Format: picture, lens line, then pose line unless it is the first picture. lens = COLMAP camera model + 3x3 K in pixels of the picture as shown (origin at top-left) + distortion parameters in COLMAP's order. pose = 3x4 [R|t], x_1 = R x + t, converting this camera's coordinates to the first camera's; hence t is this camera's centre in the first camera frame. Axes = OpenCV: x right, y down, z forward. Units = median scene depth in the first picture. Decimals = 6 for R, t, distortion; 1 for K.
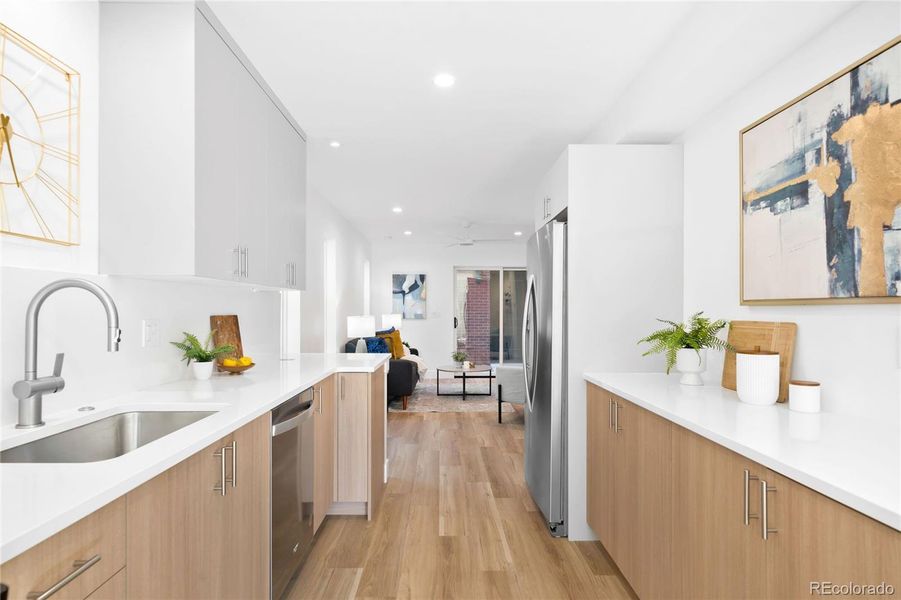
lens RADIAL K [[451.1, 0, 414.3], [0, 451.1, 310.2], [0, 0, 1]] dist [-0.008638, -0.001651]
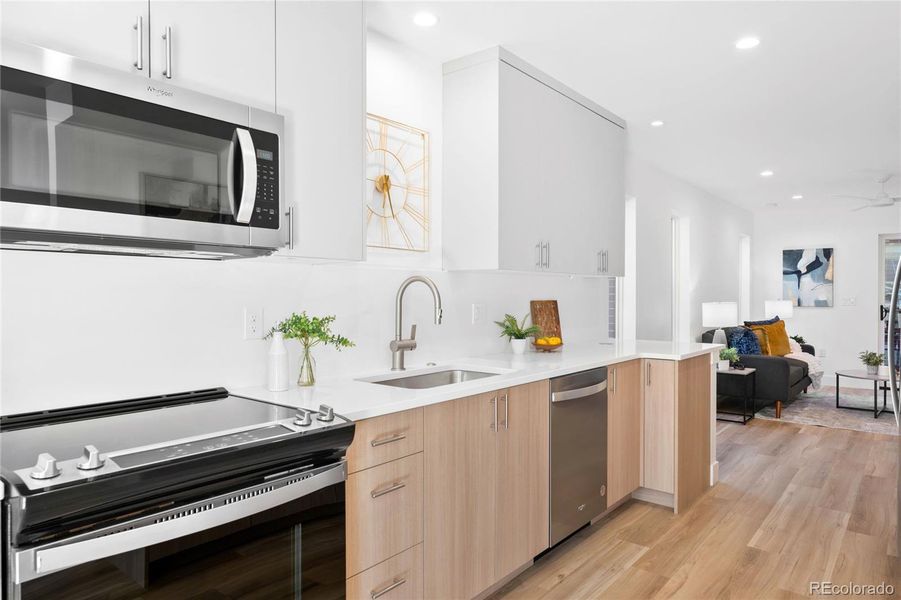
lens RADIAL K [[498.4, 0, 446.1], [0, 498.4, 302.2], [0, 0, 1]] dist [-0.046080, -0.001427]
pose [[0.760007, 0.006091, -0.649886, 0.206512], [0.002246, 0.999926, 0.011998, -0.000115], [0.649911, -0.010578, 0.759937, -0.113561]]
